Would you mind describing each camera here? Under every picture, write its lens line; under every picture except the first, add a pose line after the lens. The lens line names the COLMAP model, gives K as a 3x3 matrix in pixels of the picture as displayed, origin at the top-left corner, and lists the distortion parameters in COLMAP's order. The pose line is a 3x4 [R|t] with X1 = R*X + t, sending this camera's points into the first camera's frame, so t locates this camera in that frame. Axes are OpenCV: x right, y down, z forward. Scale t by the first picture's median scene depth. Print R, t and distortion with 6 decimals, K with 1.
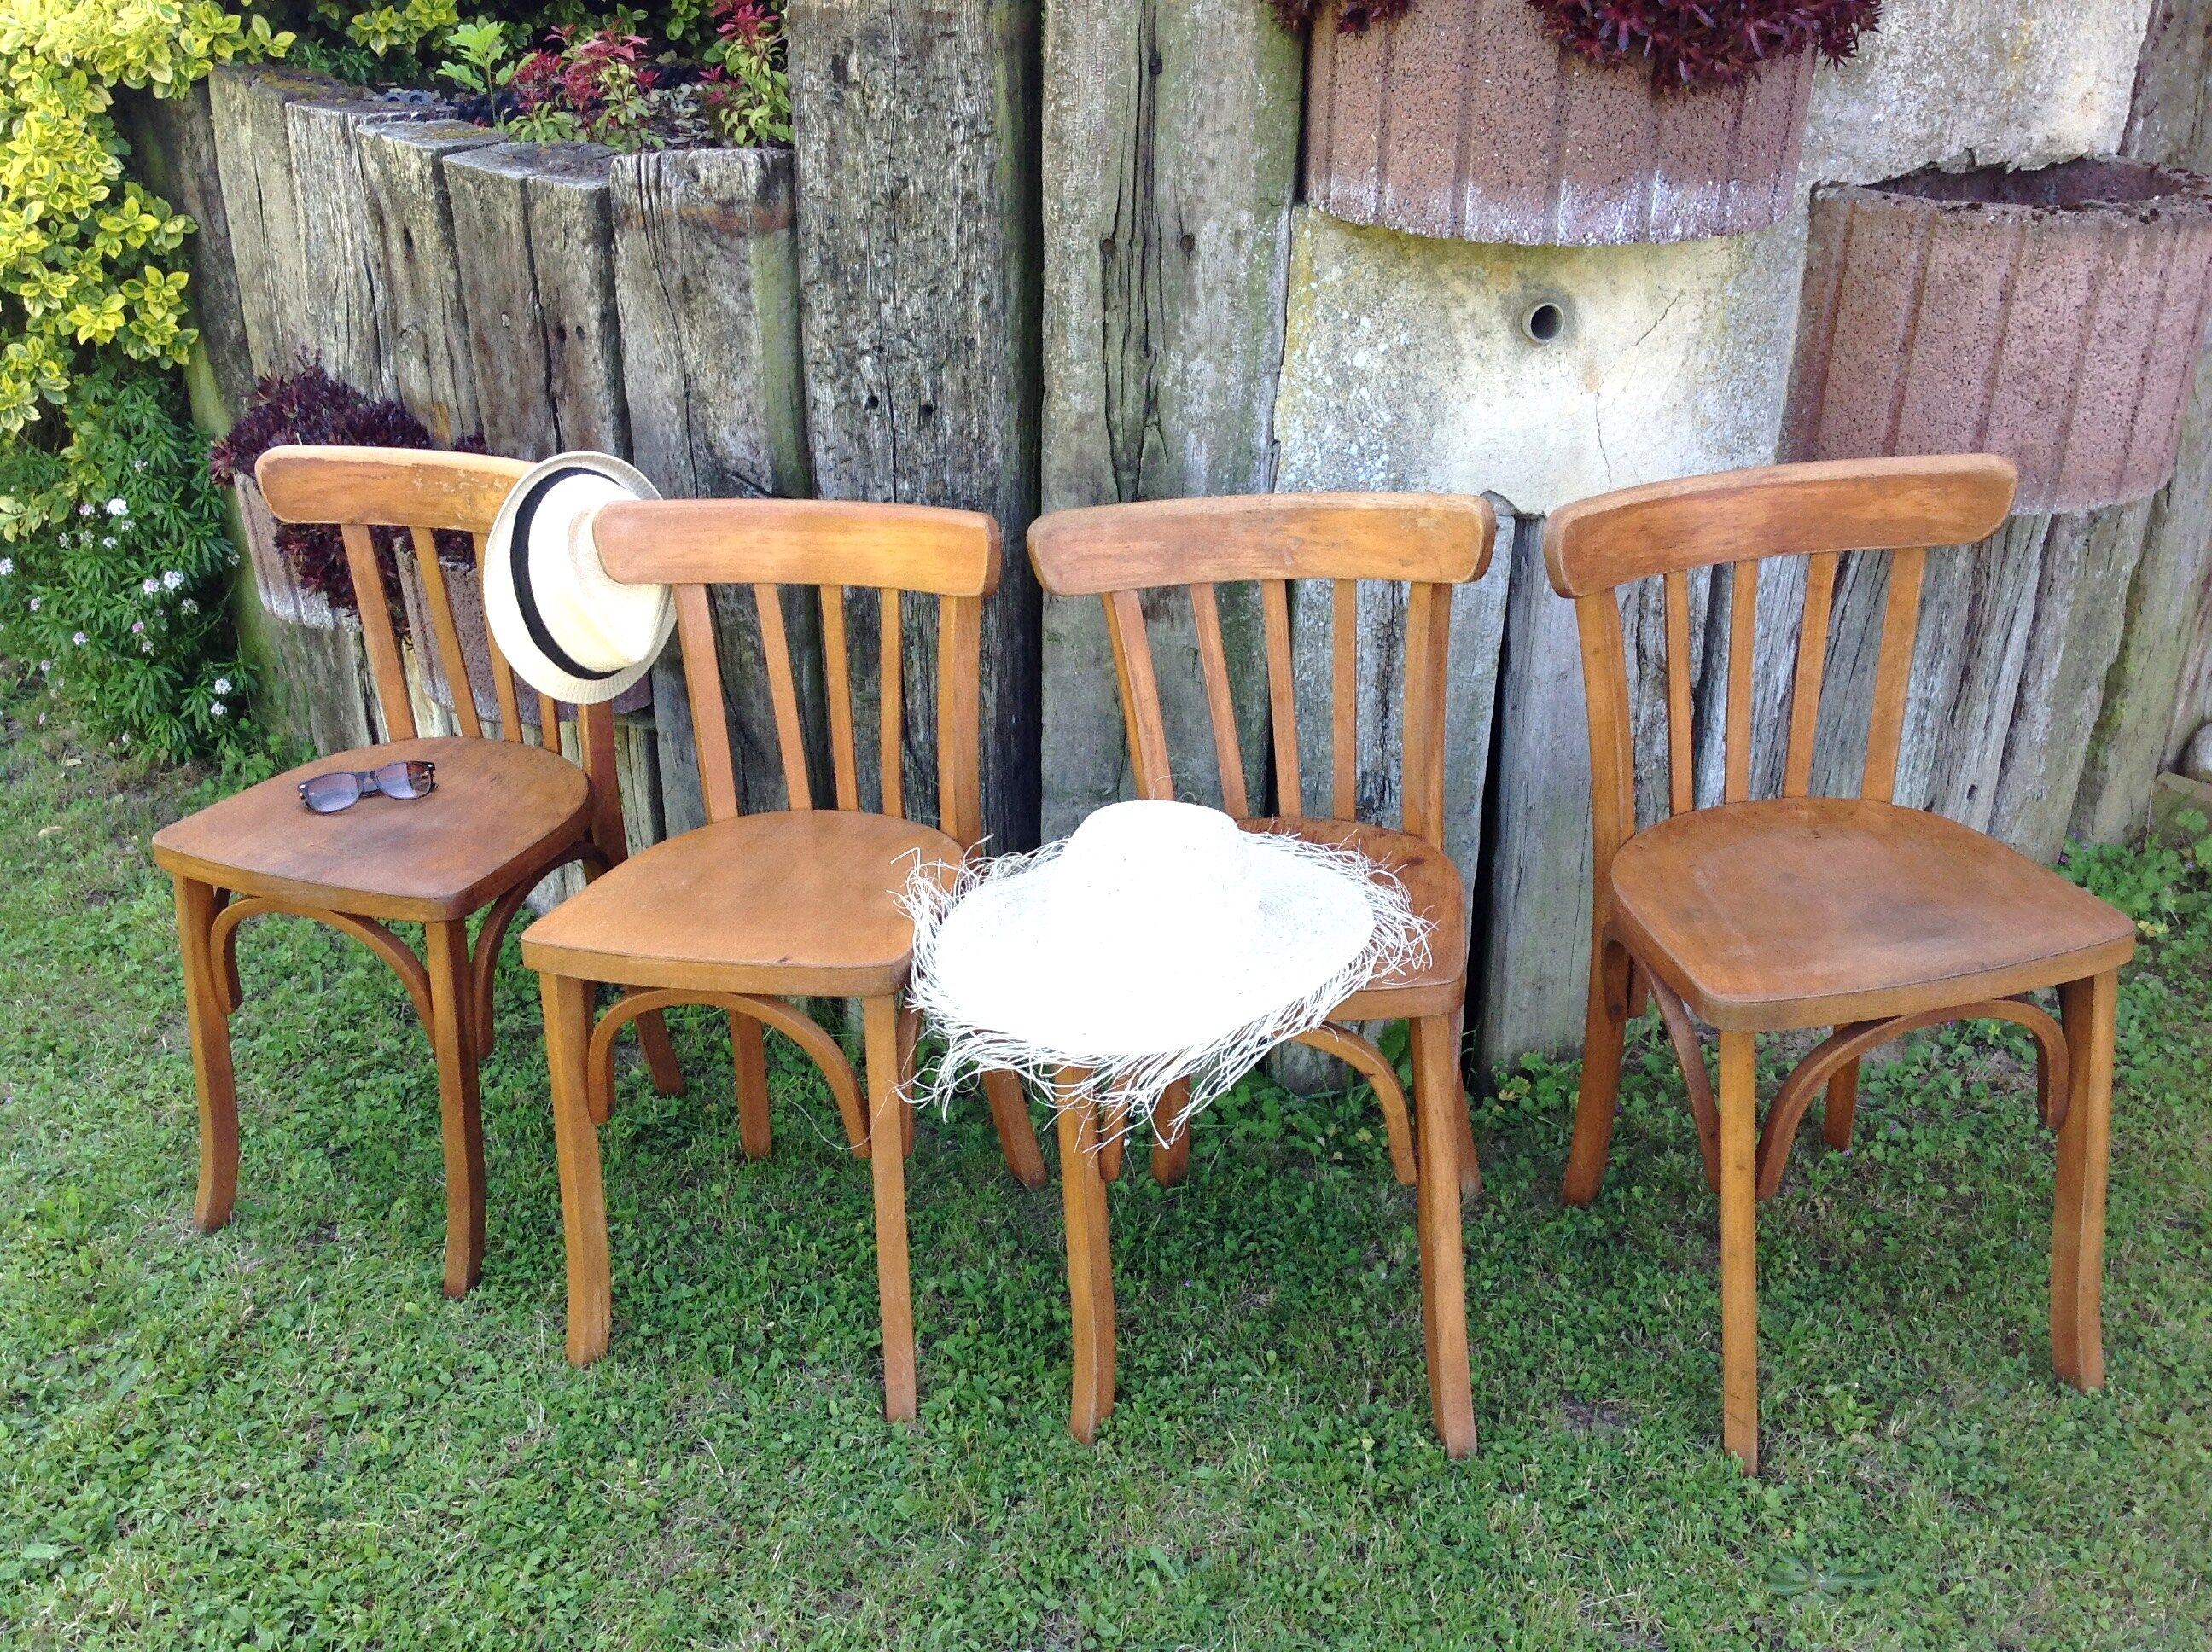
lens RADIAL K [[2089.1, 0, 1101.5], [0, 2089.1, 824.4], [0, 0, 1]] dist [0.008093, 0.000000]
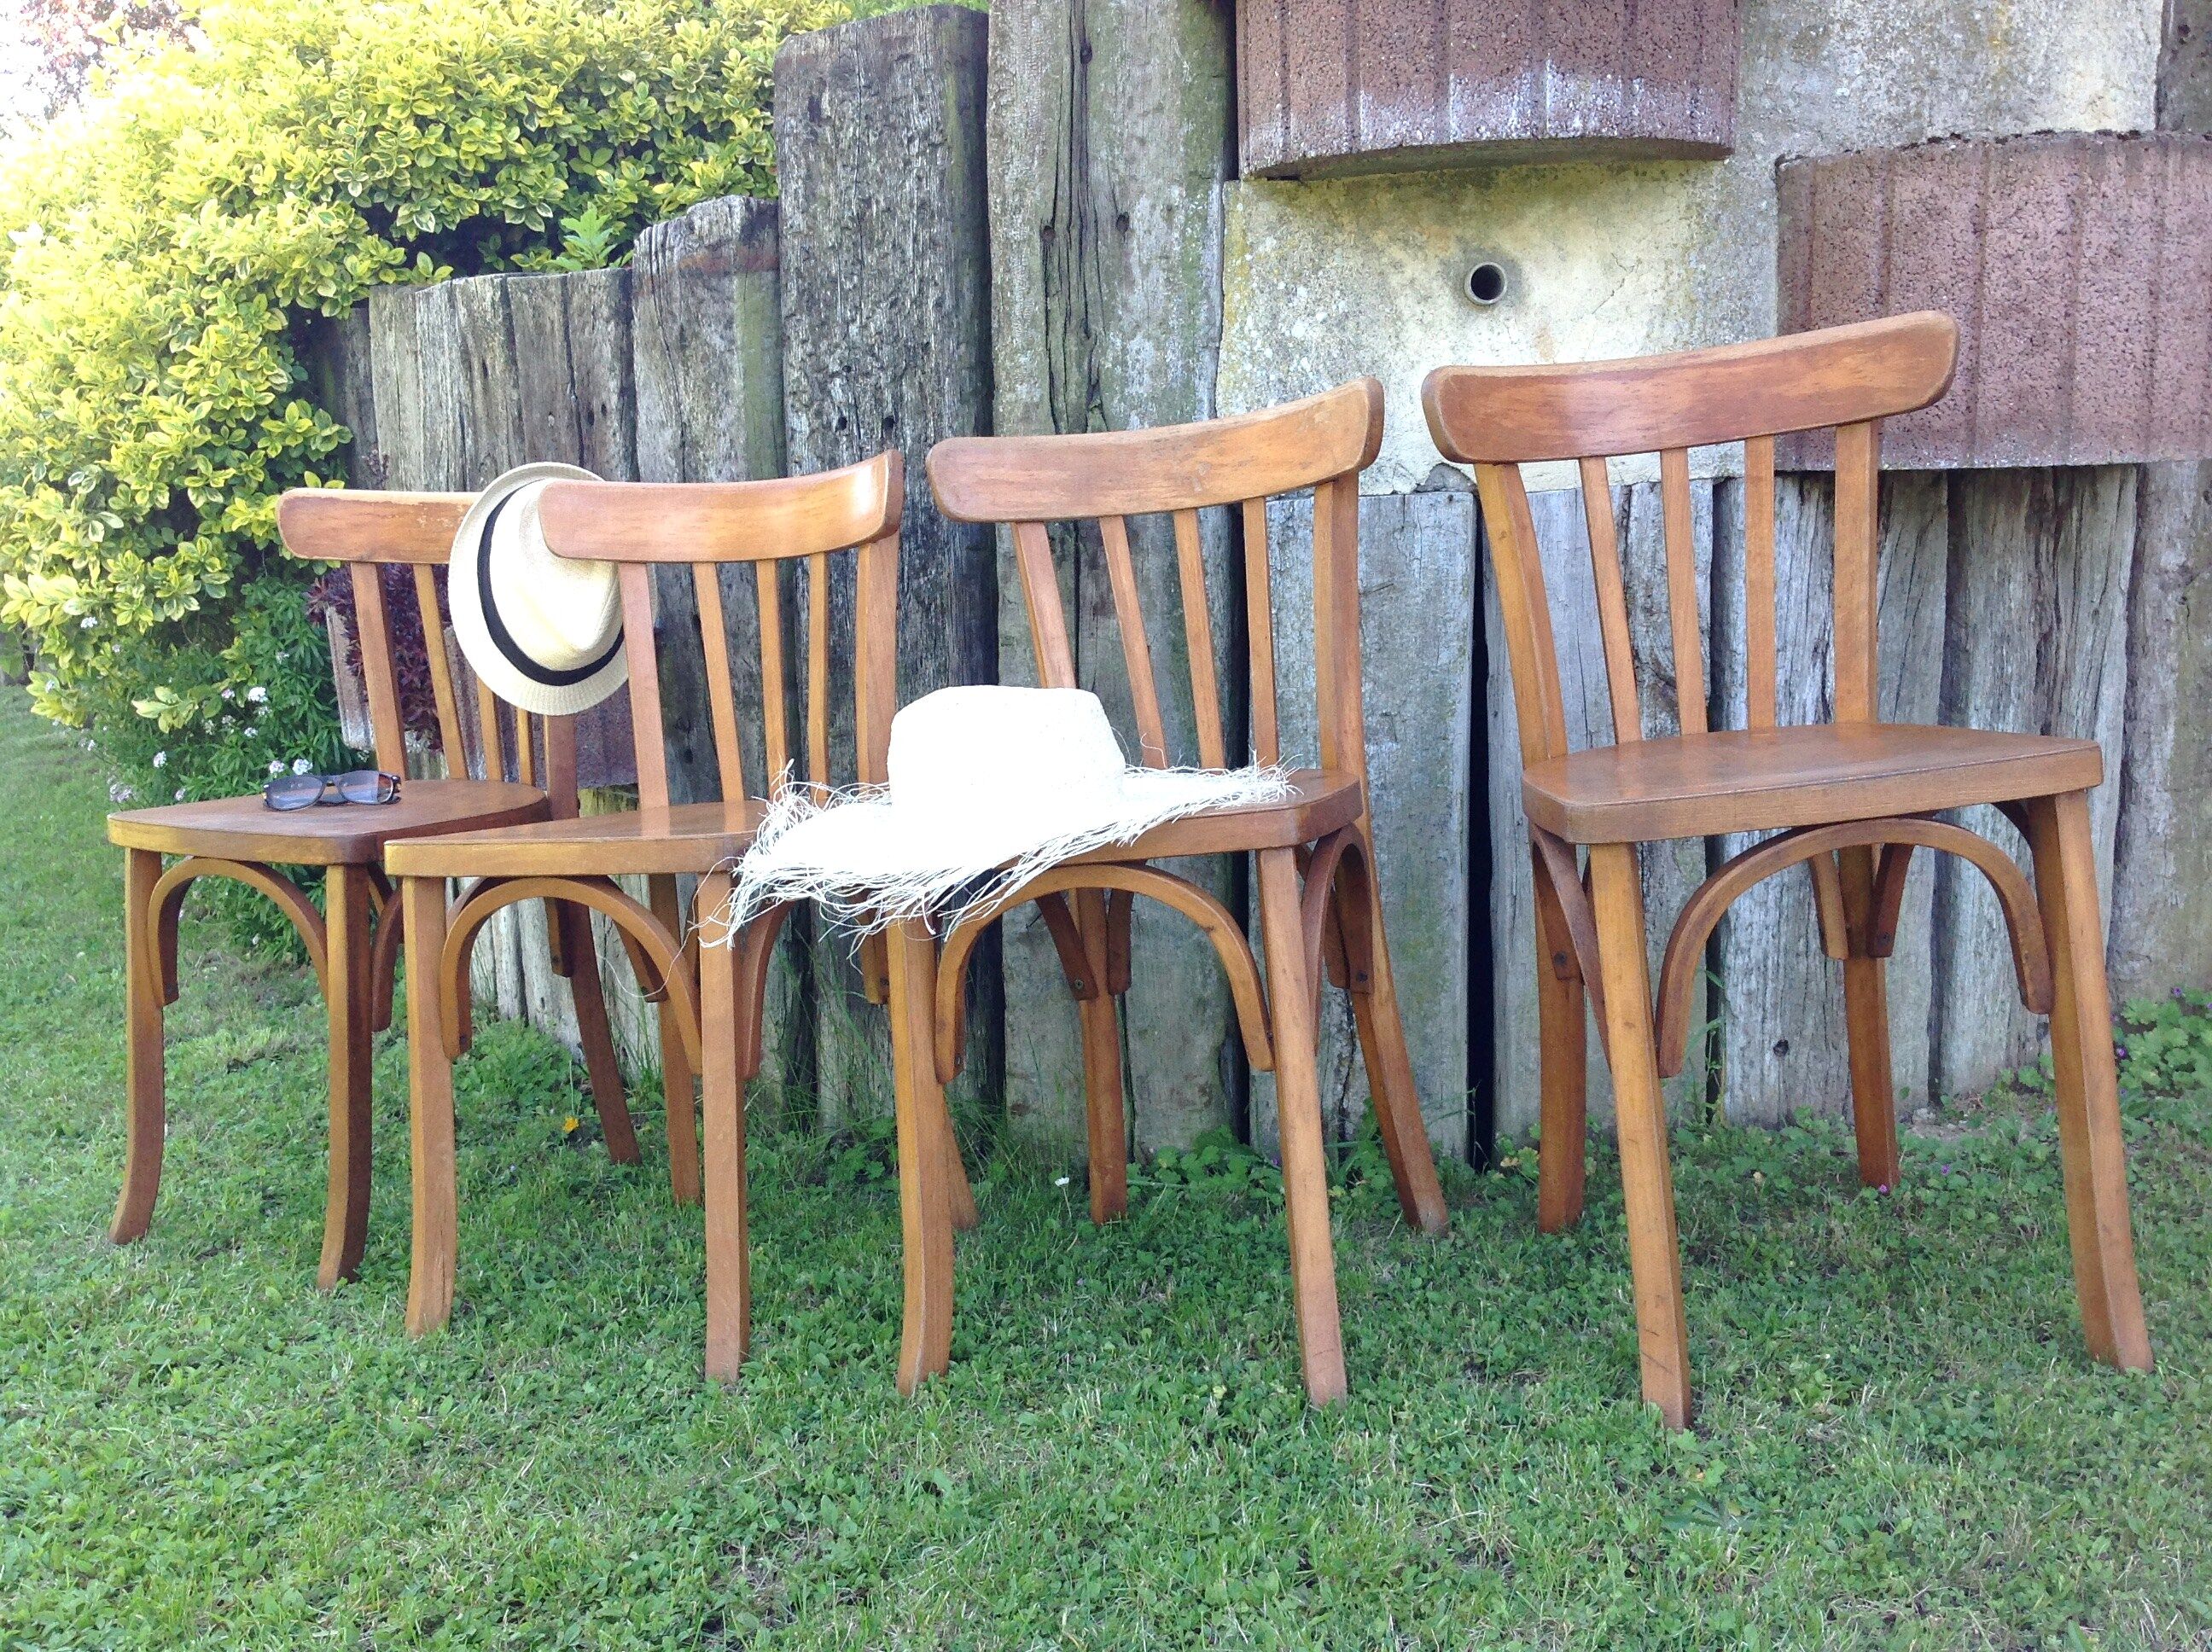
lens RADIAL K [[2089.1, 0, 1107.5], [0, 2089.1, 825.4], [0, 0, 1]] dist [0.008093, 0.000000]
pose [[0.986870, -0.002086, -0.161504, 0.189083], [-0.040624, 0.964566, -0.260694, 0.255969], [0.156326, 0.263832, 0.951817, 0.110909]]
